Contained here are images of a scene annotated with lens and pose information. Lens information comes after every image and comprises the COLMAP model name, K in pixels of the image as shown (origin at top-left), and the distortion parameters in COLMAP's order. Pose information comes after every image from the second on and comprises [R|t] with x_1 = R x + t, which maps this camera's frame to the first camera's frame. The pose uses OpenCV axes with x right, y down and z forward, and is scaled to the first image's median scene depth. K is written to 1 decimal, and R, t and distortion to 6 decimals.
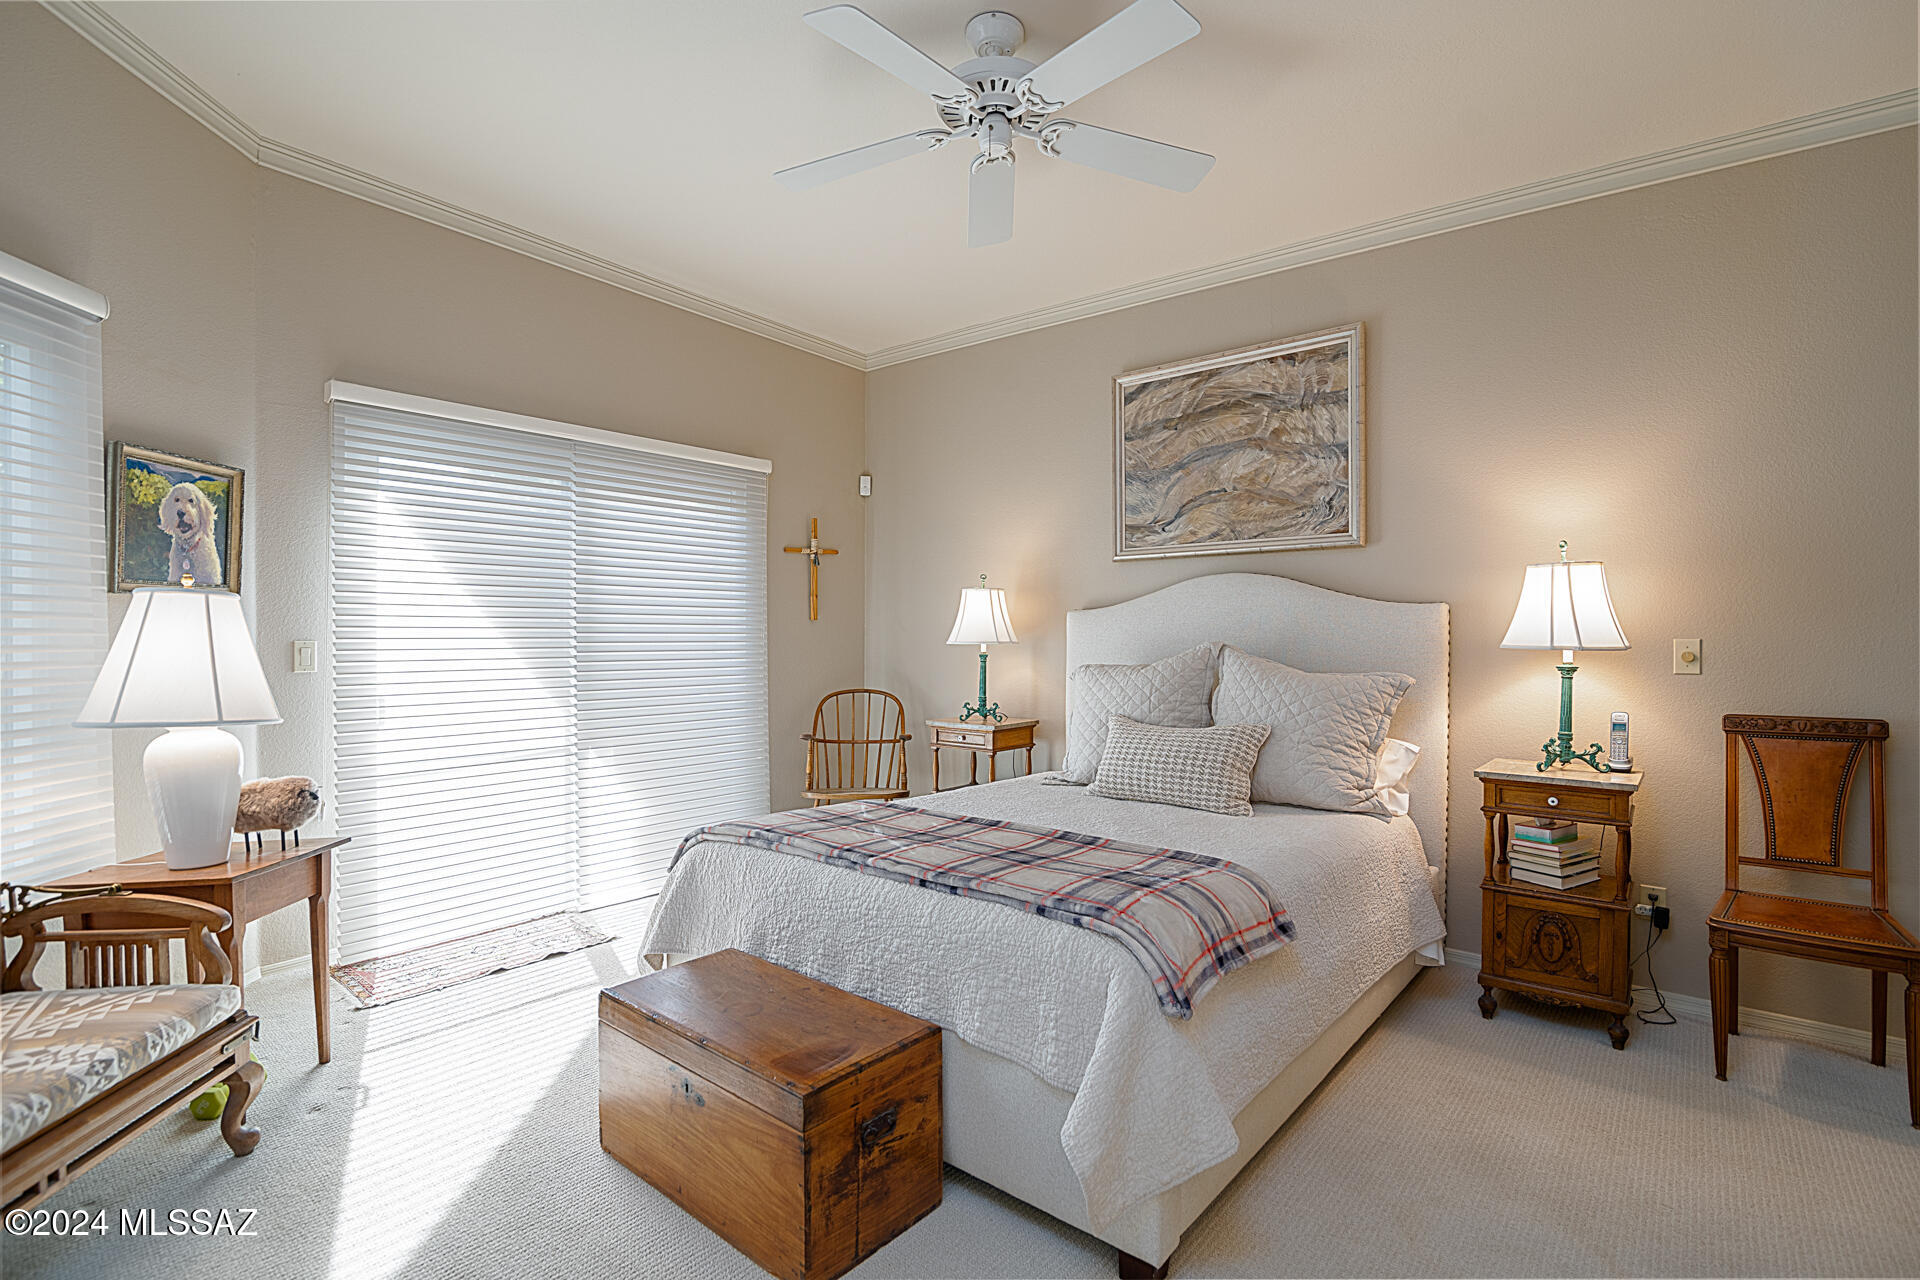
lens RADIAL K [[881.1, 0, 961.9], [0, 881.1, 631.2], [0, 0, 1]] dist [-0.022230, 0.000366]
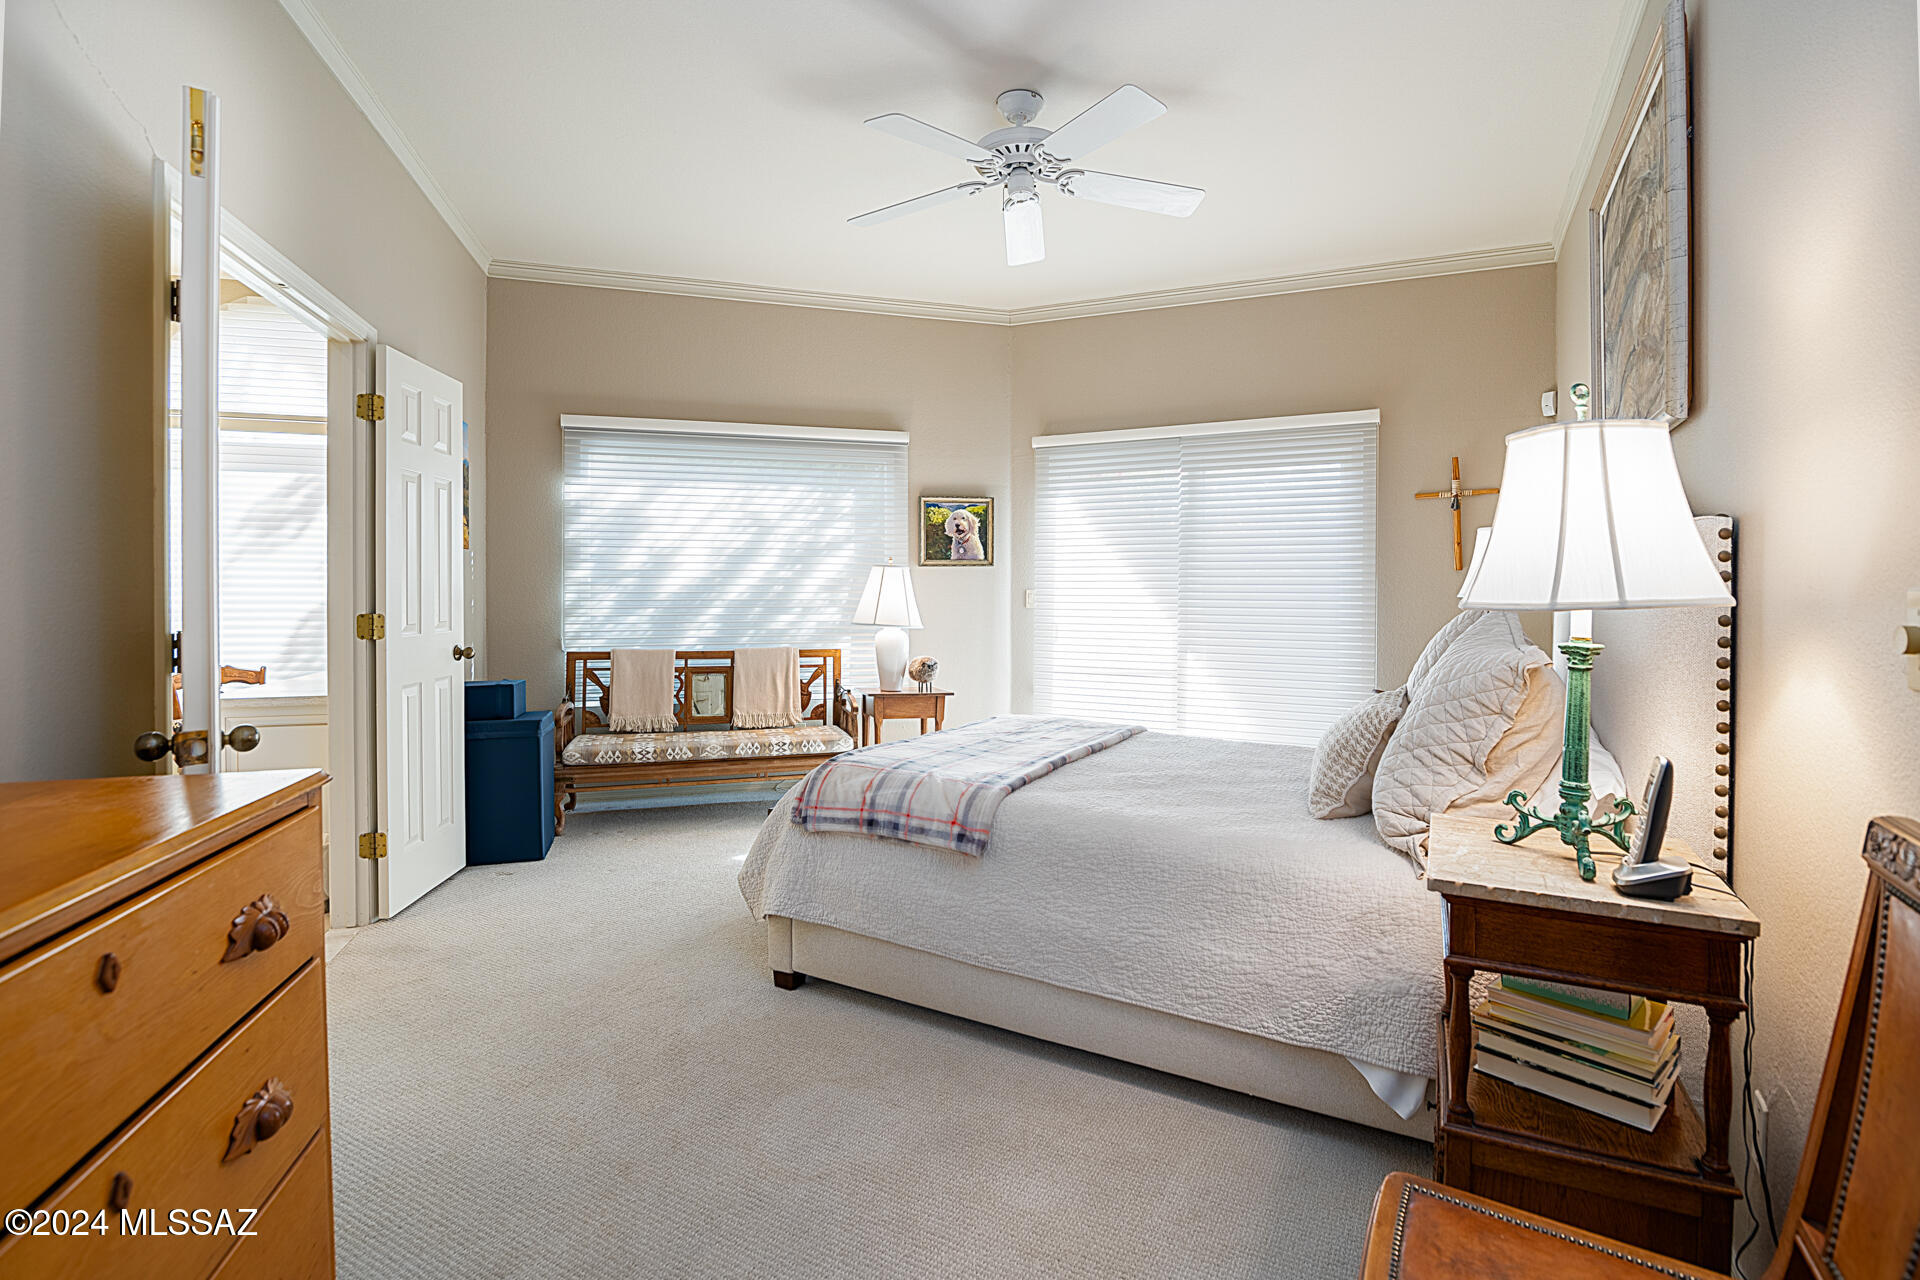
lens RADIAL K [[881.1, 0, 971.3], [0, 881.1, 589.3], [0, 0, 1]] dist [-0.022230, 0.000366]
pose [[0.227358, 0.001320, -0.973810, 0.876995], [0.002061, 0.999996, 0.001837, 0.006416], [0.973809, -0.002425, 0.227355, 0.457632]]
